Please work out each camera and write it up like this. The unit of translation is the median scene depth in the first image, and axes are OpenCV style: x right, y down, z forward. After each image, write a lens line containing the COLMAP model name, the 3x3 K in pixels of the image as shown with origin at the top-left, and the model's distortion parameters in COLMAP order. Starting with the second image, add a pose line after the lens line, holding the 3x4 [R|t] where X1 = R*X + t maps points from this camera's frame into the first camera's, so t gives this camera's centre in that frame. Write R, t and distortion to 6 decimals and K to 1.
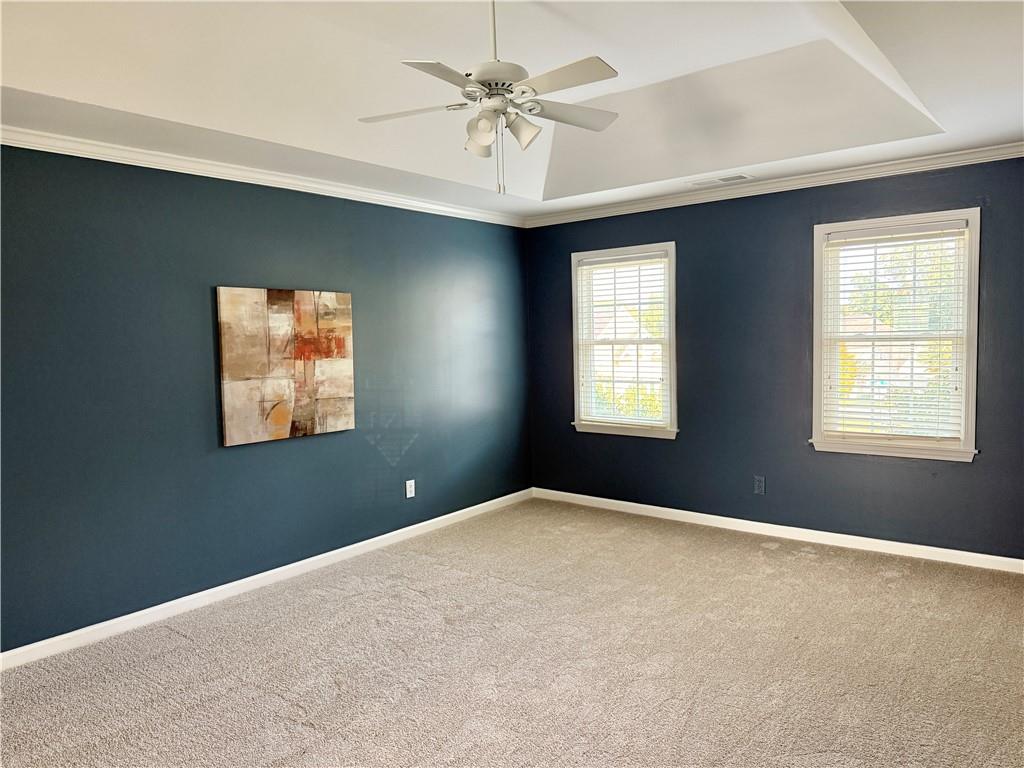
lens RADIAL K [[711.3, 0, 510.7], [0, 711.3, 389.8], [0, 0, 1]] dist [0.141528, -0.275434]
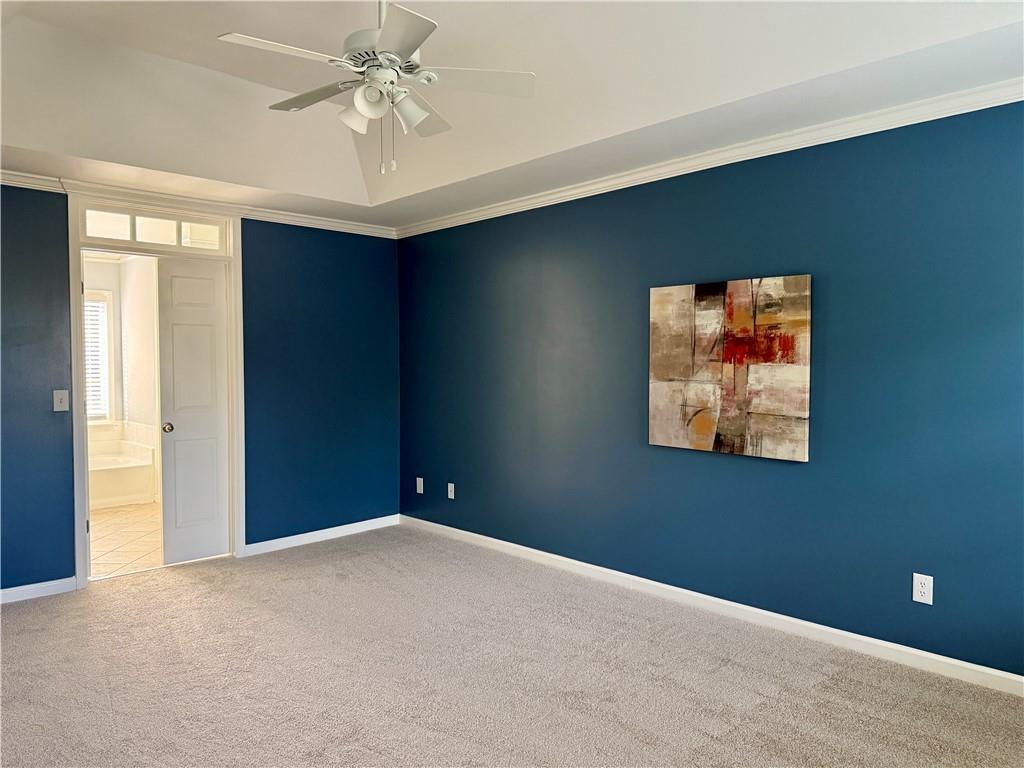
lens RADIAL K [[711.3, 0, 510.7], [0, 711.3, 389.8], [0, 0, 1]] dist [0.141528, -0.275434]
pose [[-0.138276, 0.065066, -0.988254, 0.585849], [-0.070865, 0.994632, 0.075402, -0.056515], [0.987855, 0.080459, -0.132923, 0.869699]]
